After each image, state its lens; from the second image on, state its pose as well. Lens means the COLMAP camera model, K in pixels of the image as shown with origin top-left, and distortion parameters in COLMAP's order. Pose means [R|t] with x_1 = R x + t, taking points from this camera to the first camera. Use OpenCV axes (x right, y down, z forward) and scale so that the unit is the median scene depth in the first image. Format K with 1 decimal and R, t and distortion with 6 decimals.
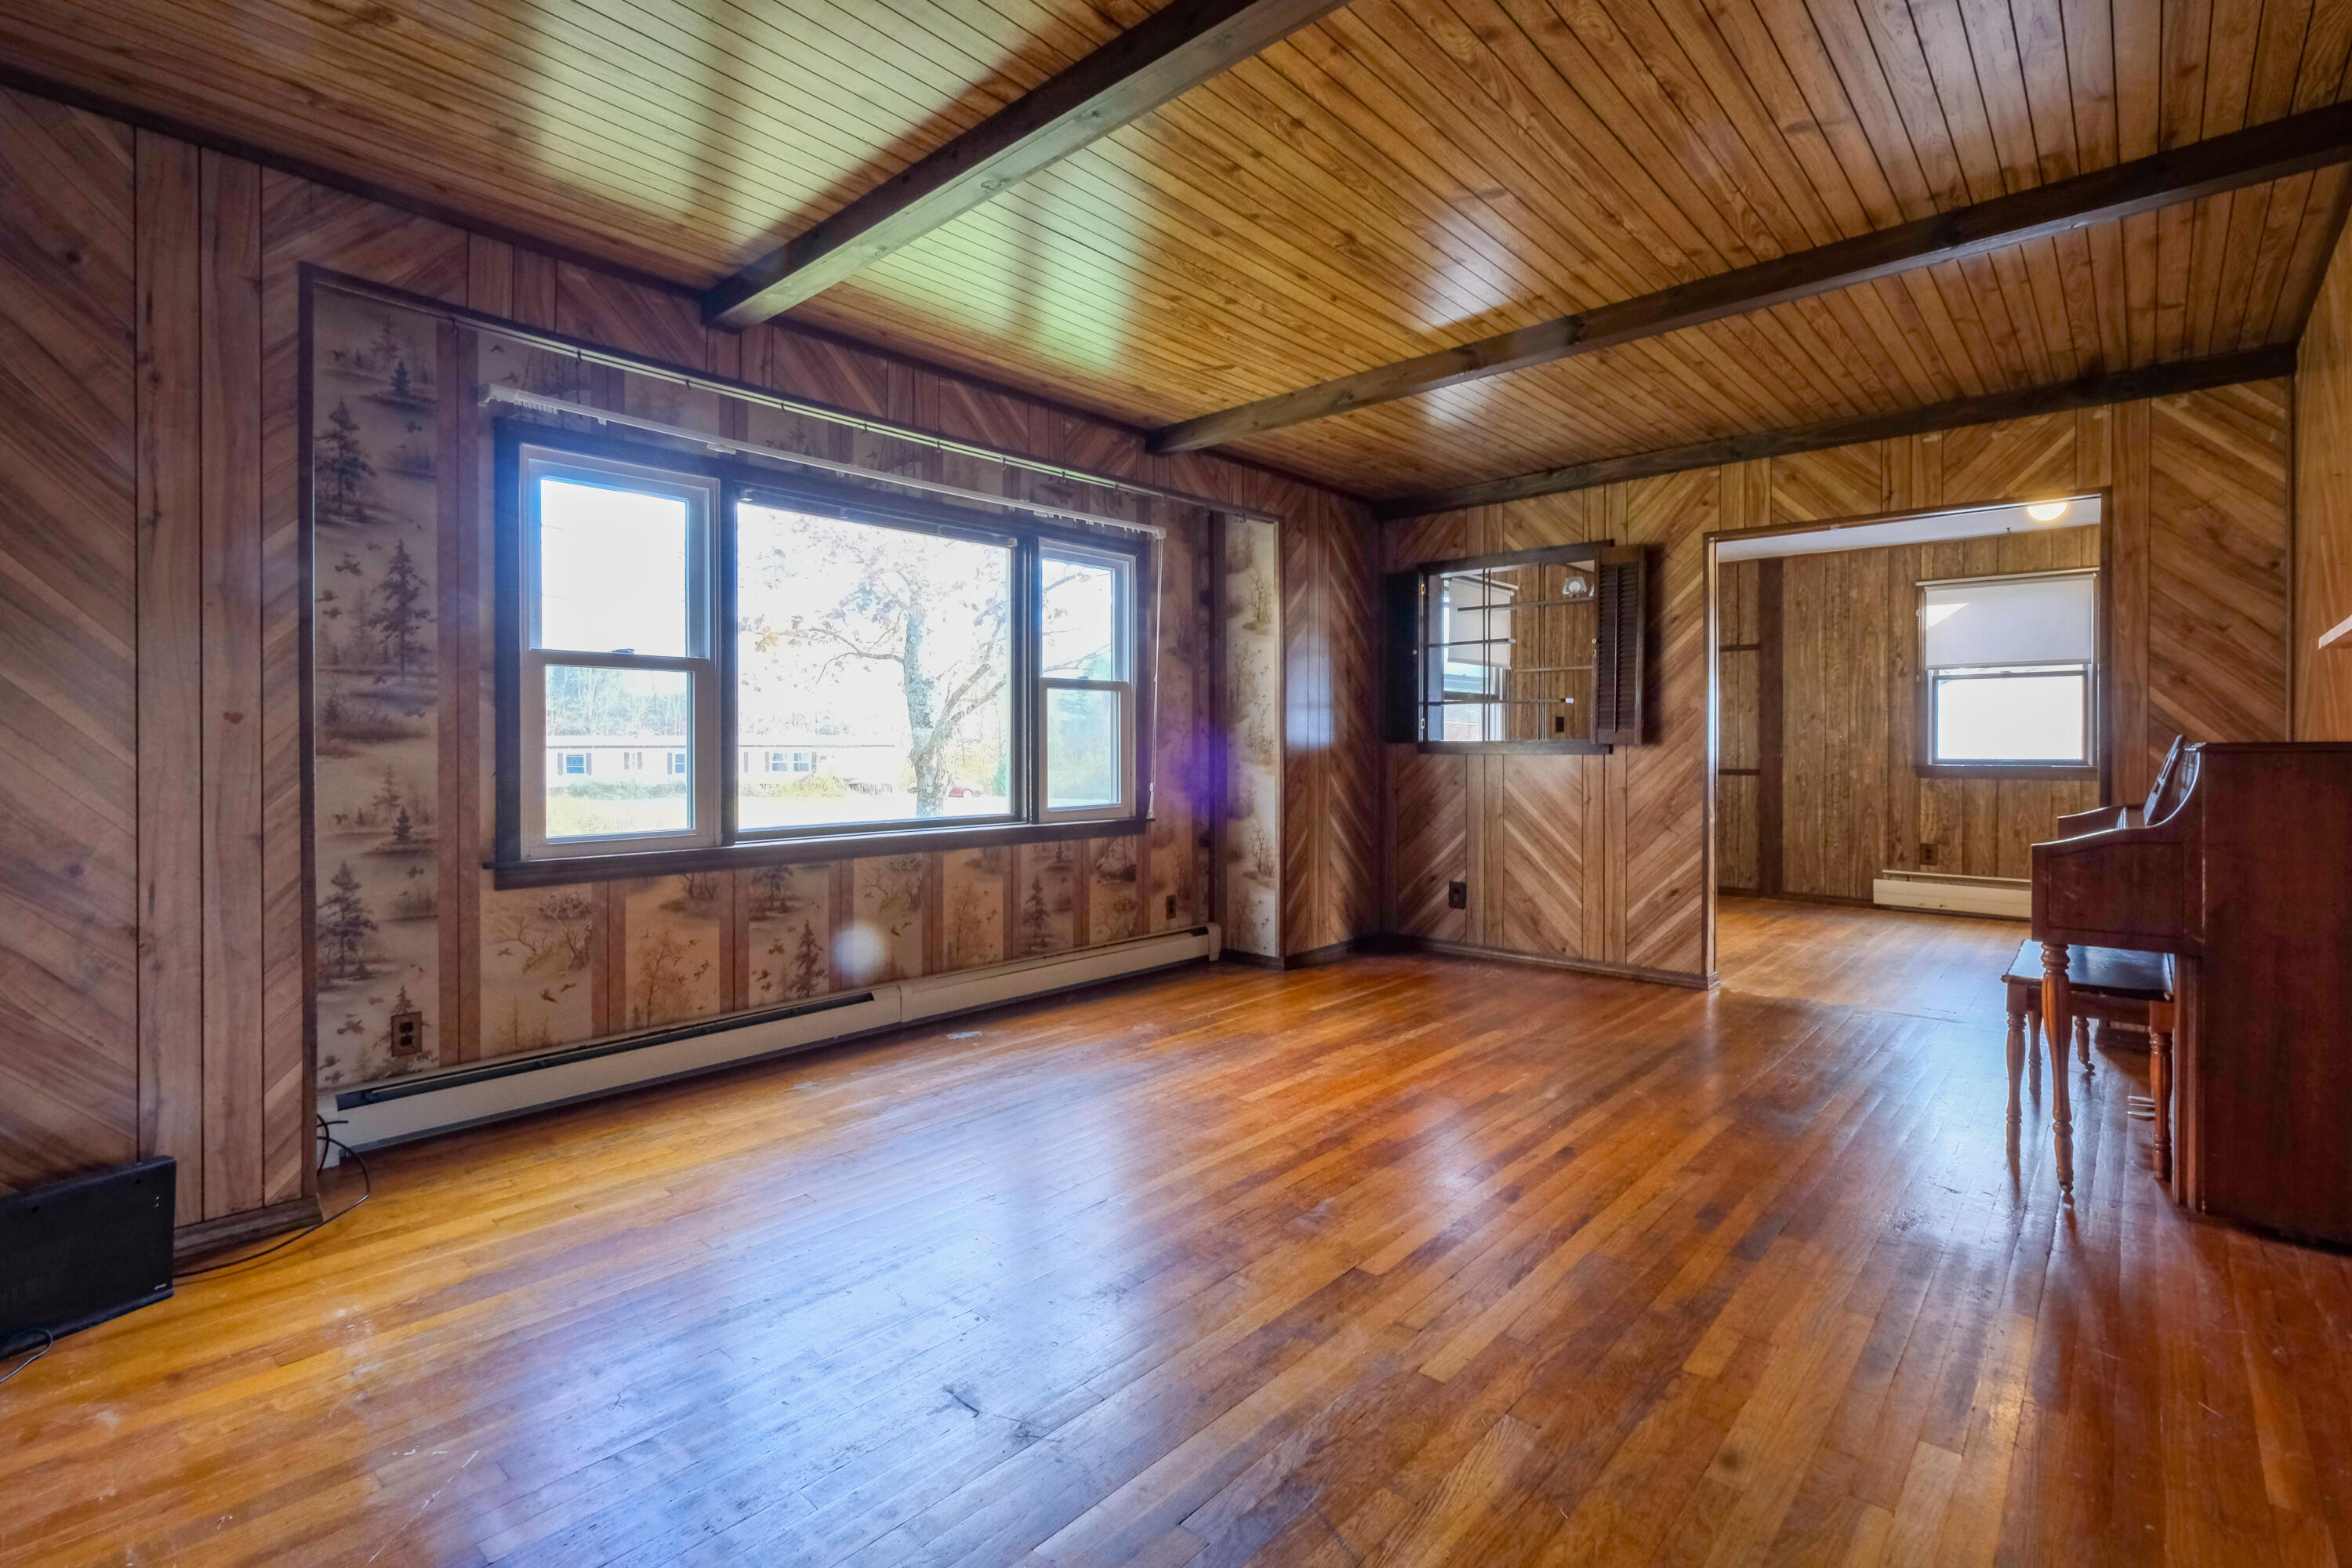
lens RADIAL K [[1072.5, 0, 1172.1], [0, 1072.5, 773.0], [0, 0, 1]] dist [0.001131, 0.000085]
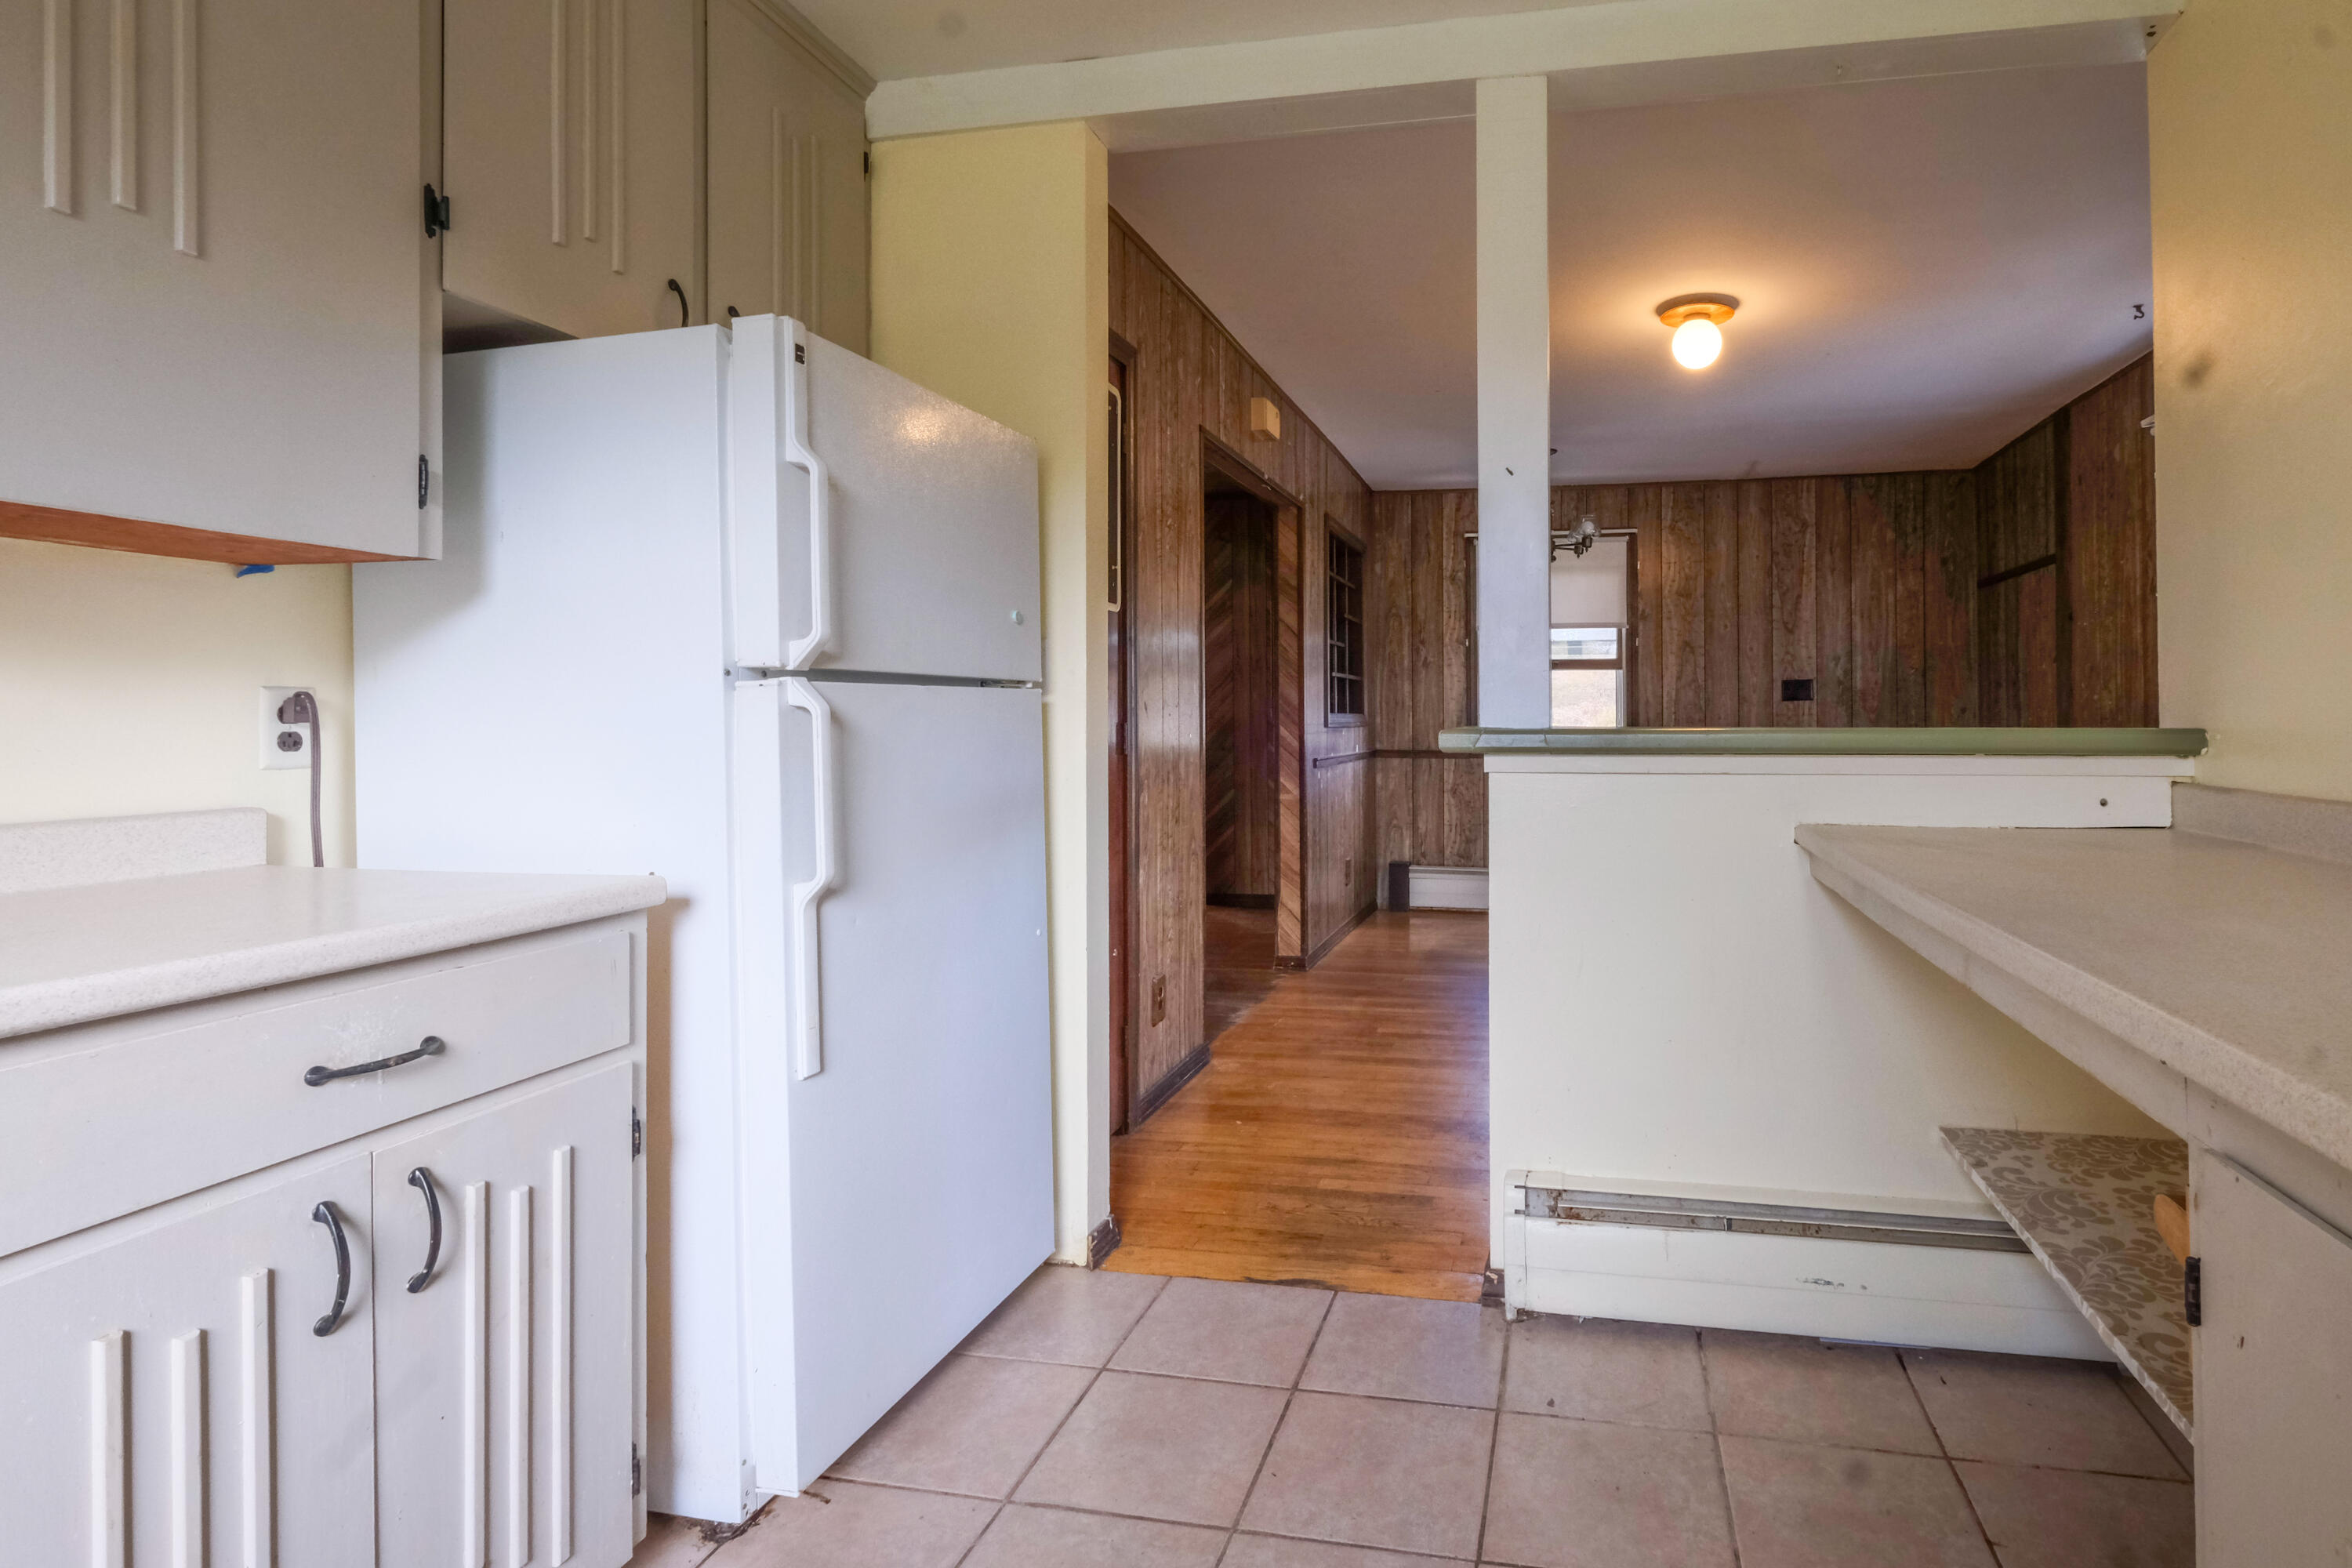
lens RADIAL K [[1072.5, 0, 1178.1], [0, 1072.5, 780.4], [0, 0, 1]] dist [0.001131, 0.000085]
pose [[0.935764, -0.000132, 0.352628, 0.179198], [0.001056, 0.999996, -0.002428, 0.005515], [-0.352626, 0.002644, 0.935761, 0.247114]]
